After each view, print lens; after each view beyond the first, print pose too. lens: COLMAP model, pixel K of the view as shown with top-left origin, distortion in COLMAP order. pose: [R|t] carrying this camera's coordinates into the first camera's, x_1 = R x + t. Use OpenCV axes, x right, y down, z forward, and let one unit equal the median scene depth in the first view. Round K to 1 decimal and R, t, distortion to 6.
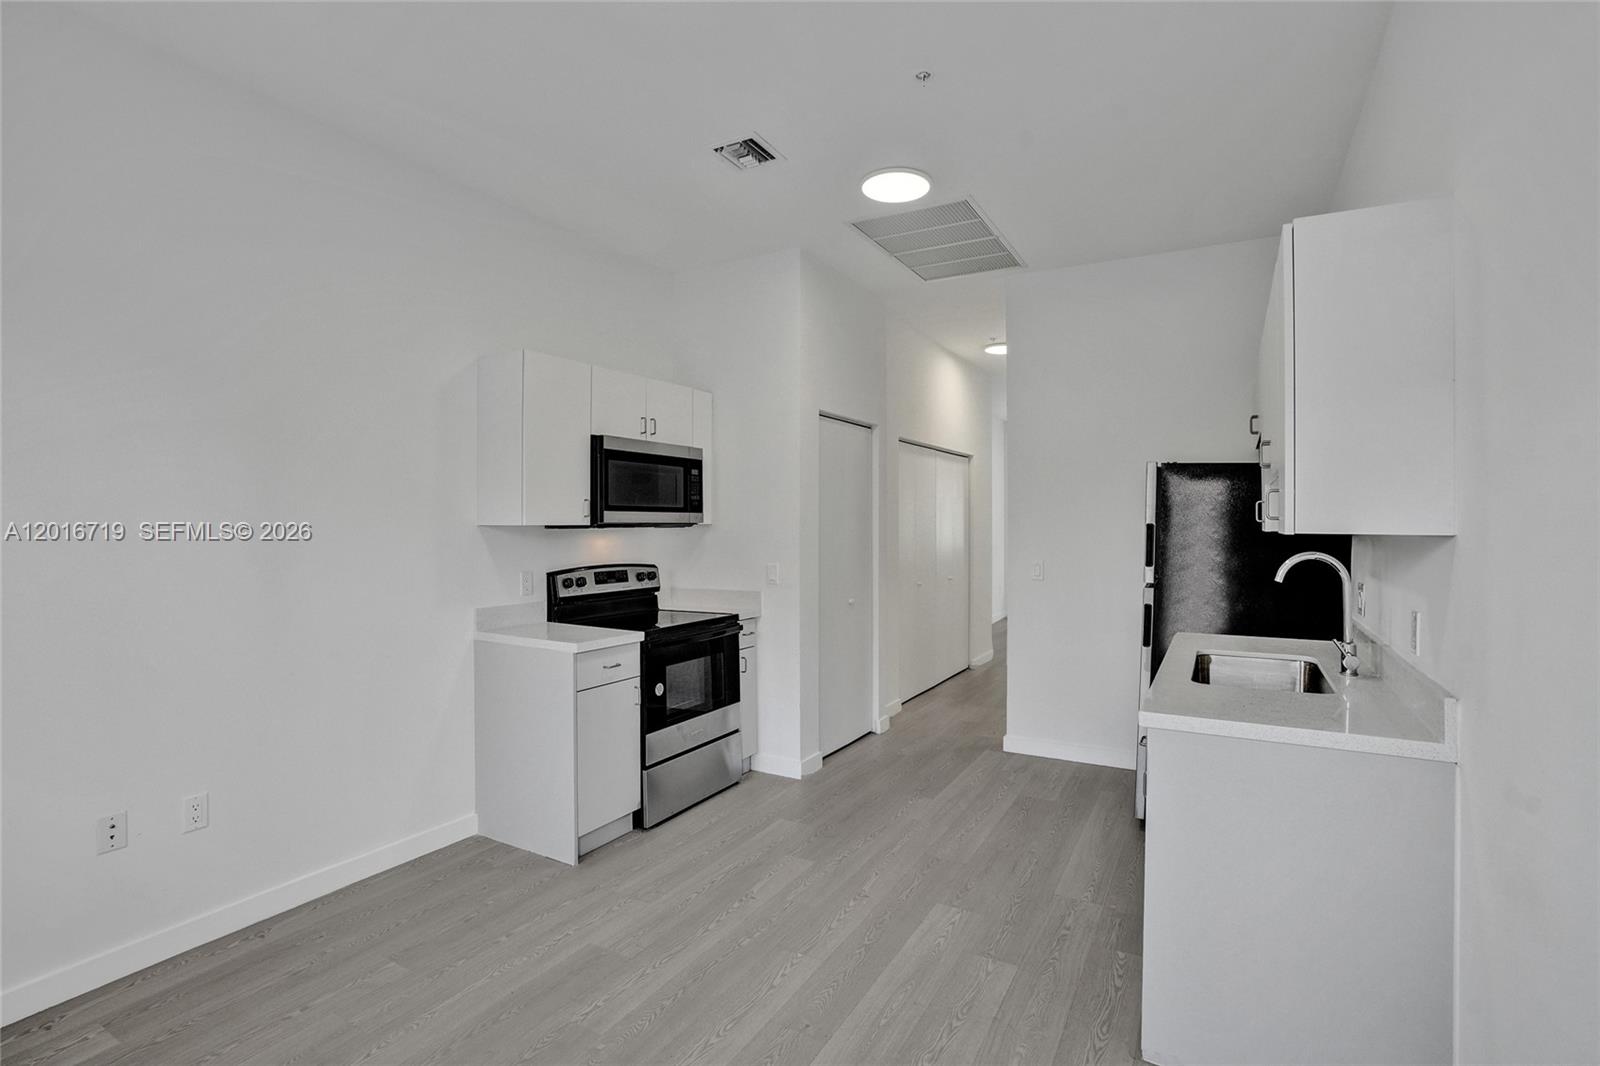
lens RADIAL K [[746.4, 0, 806.0], [0, 746.4, 527.7], [0, 0, 1]] dist [-0.071285, 0.027085]
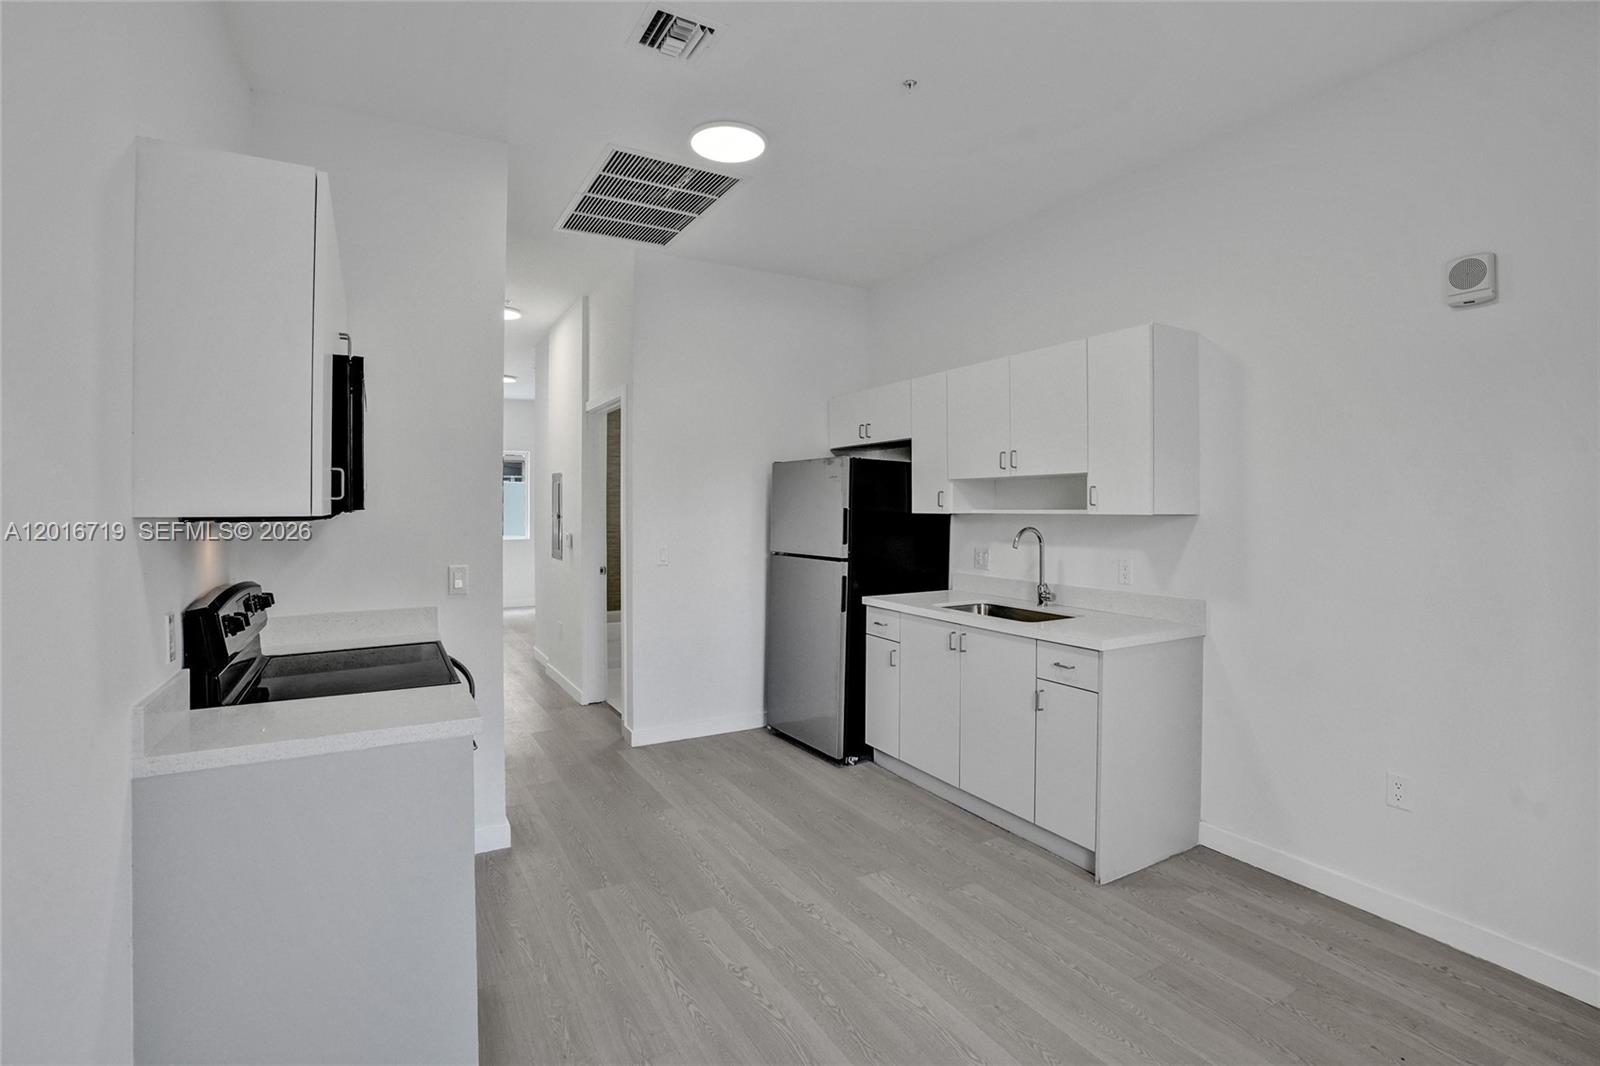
lens RADIAL K [[763.8, 0, 801.1], [0, 763.8, 502.3], [0, 0, 1]] dist [-0.062295, 0.000459]
pose [[0.510763, 0.000423, 0.859722, -0.533312], [0.007853, 0.999956, -0.005158, -0.006979], [-0.859686, 0.009386, 0.510737, 0.363010]]
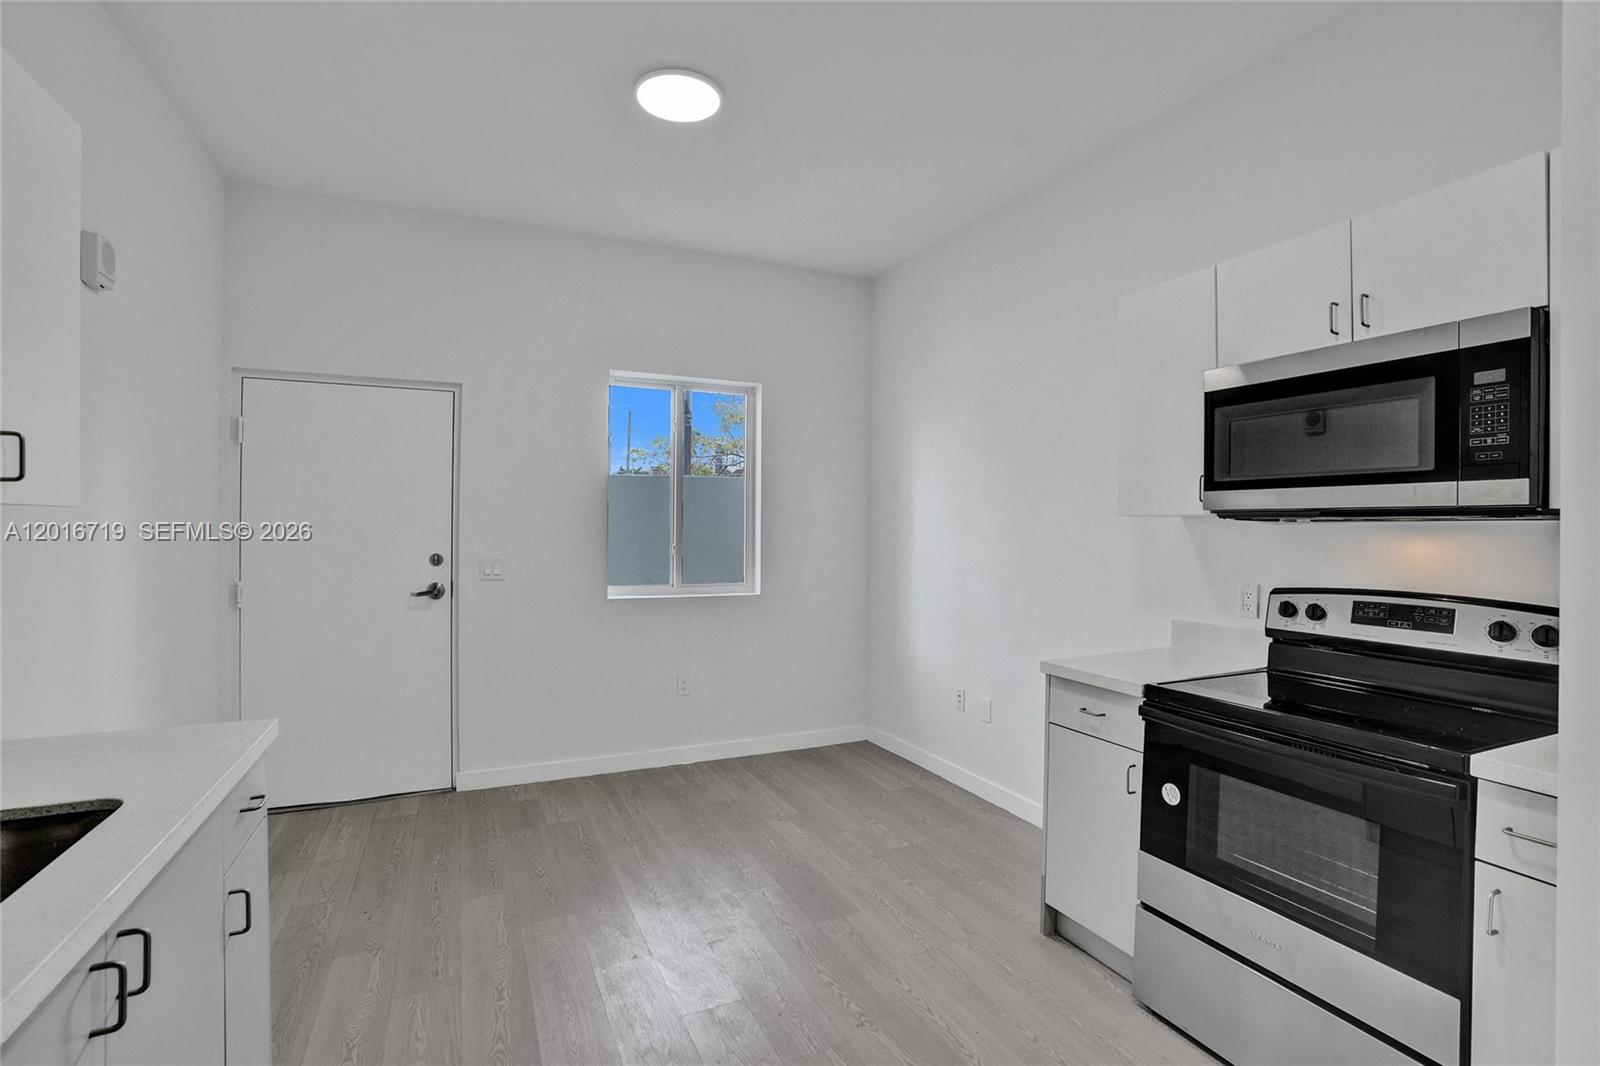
lens RADIAL K [[746.4, 0, 806.0], [0, 746.4, 527.7], [0, 0, 1]] dist [-0.071285, 0.027085]
pose [[-0.576008, -0.002400, -0.817441, 0.382361], [-0.012069, 0.999912, 0.005569, 0.007907], [0.817355, 0.013073, -0.575986, 0.959887]]
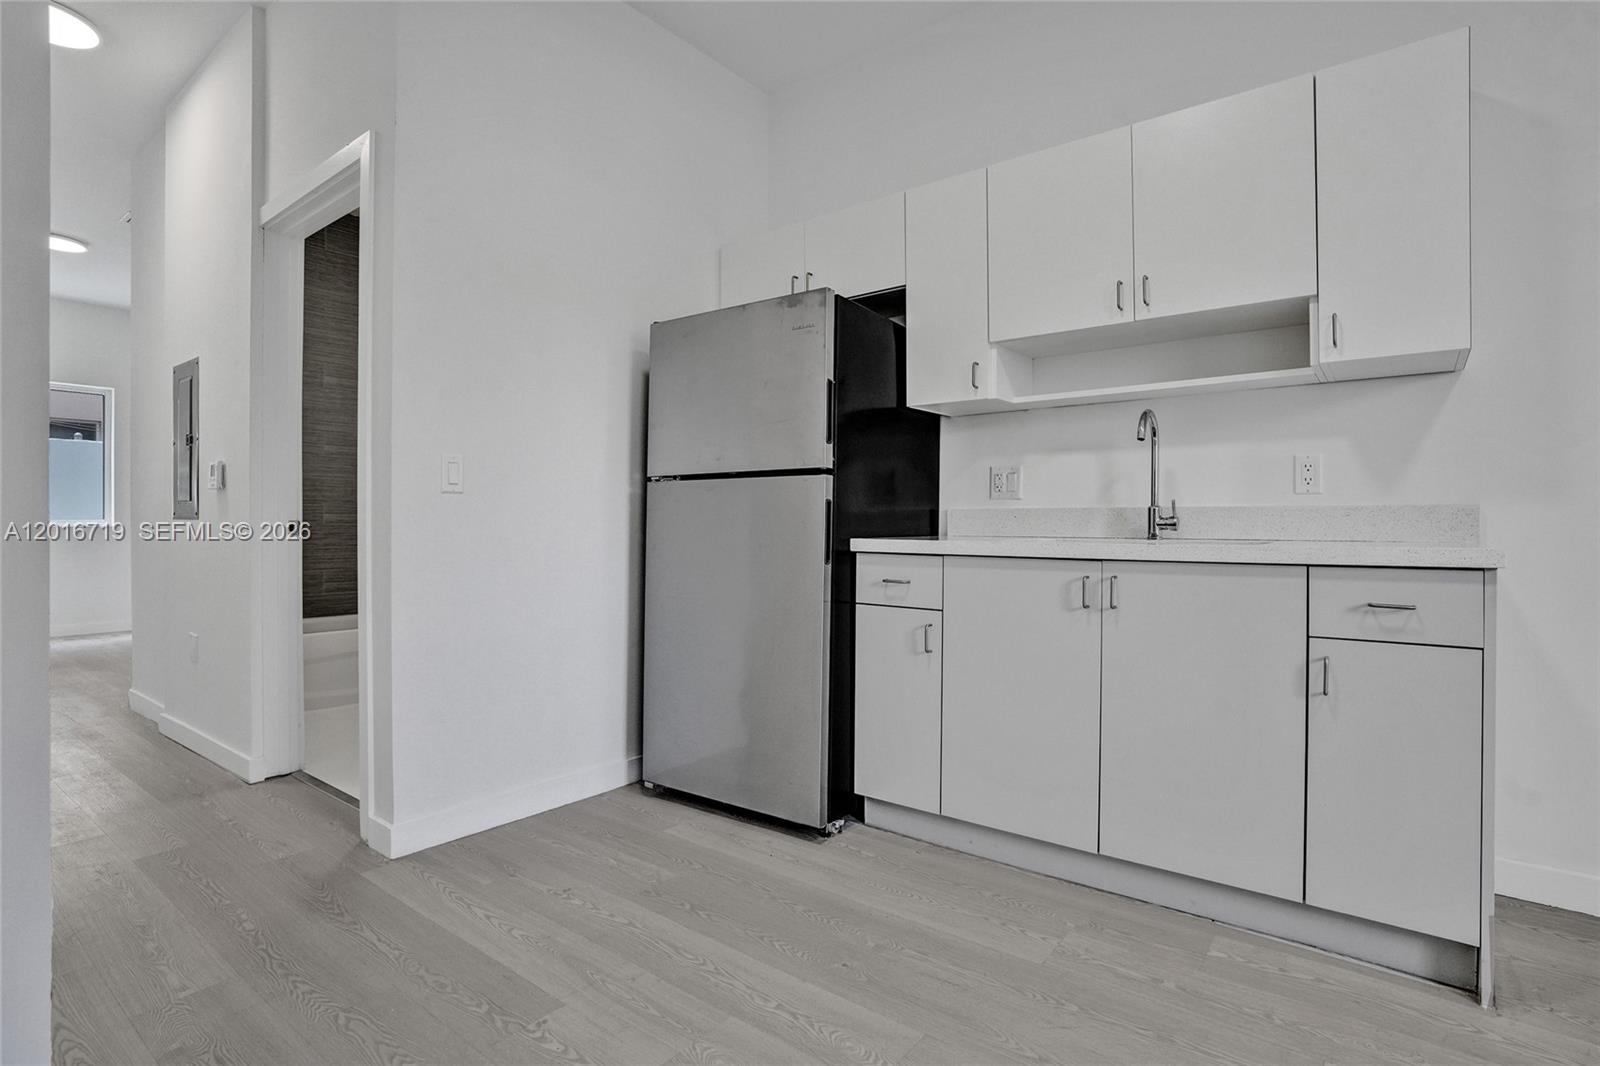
lens RADIAL K [[788.0, 0, 806.1], [0, 788.0, 528.1], [0, 0, 1]] dist [-0.065948, 0.030215]
pose [[0.137446, -0.006172, 0.990490, -0.206693], [0.007370, 0.999959, 0.005209, 0.106925], [-0.990482, 0.006584, 0.137486, 0.779555]]
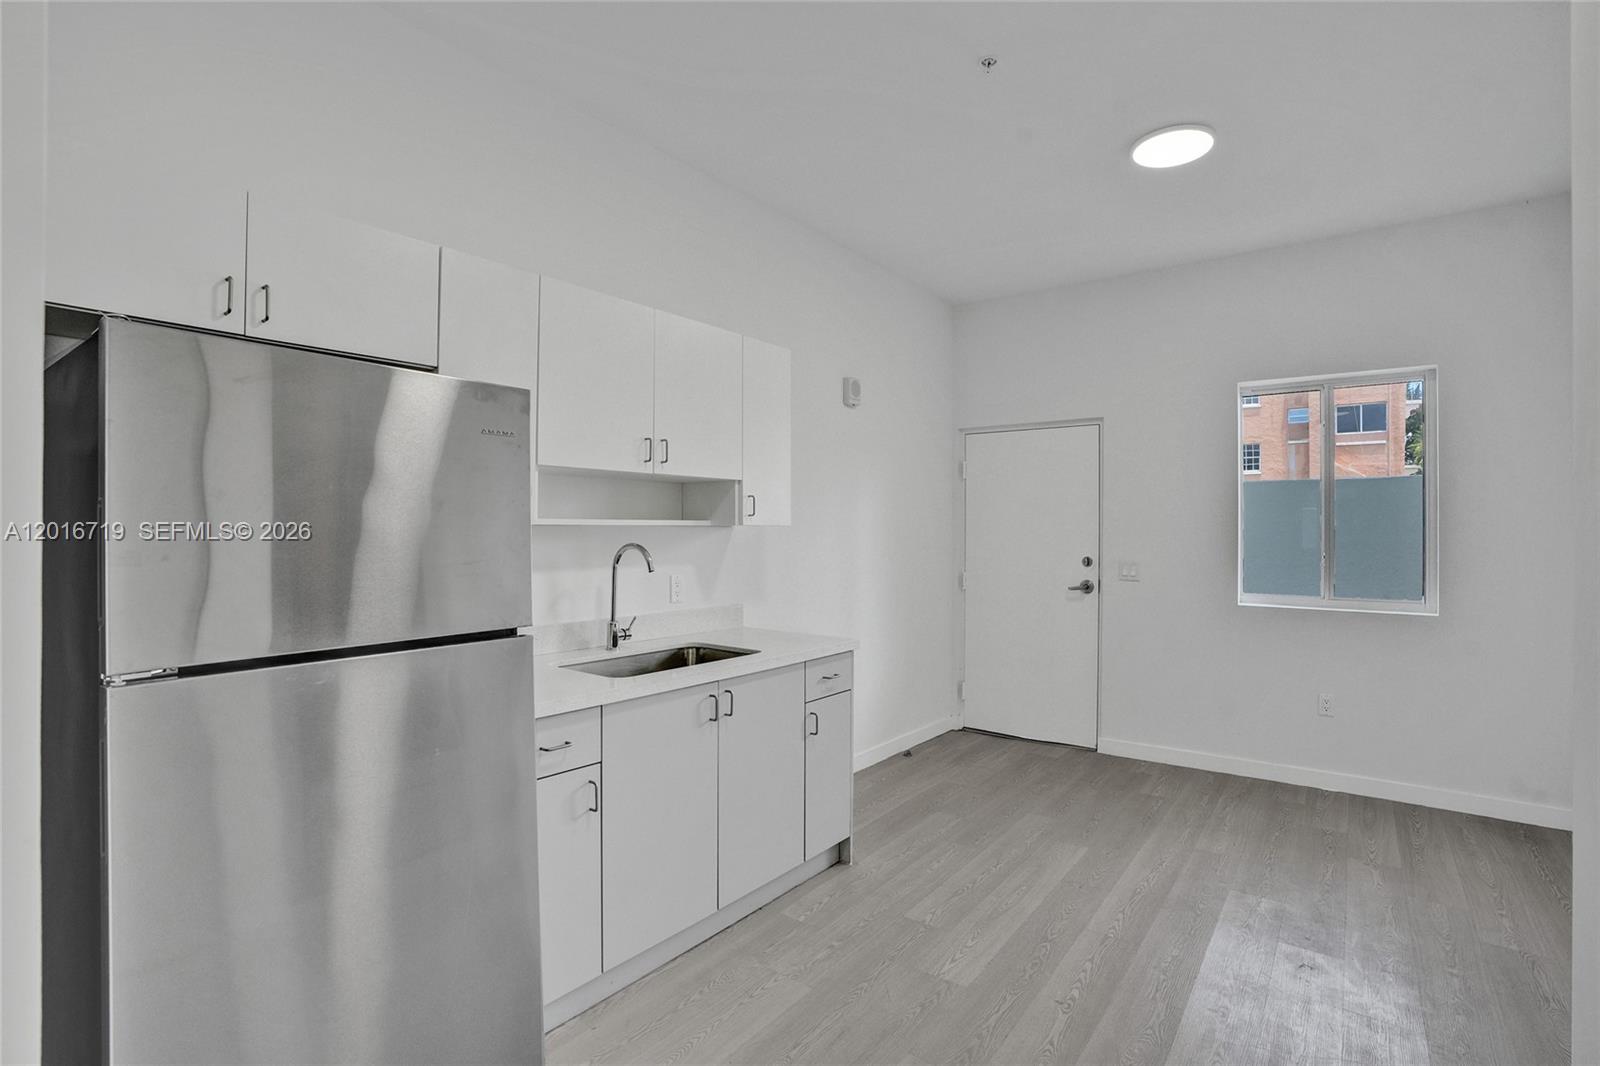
lens RADIAL K [[746.4, 0, 806.0], [0, 746.4, 527.7], [0, 0, 1]] dist [-0.071285, 0.027085]
pose [[-0.991837, -0.003044, 0.127473, 0.176773], [-0.002677, 0.999992, 0.003051, 0.003361], [-0.127481, 0.002685, -0.991837, 1.260549]]
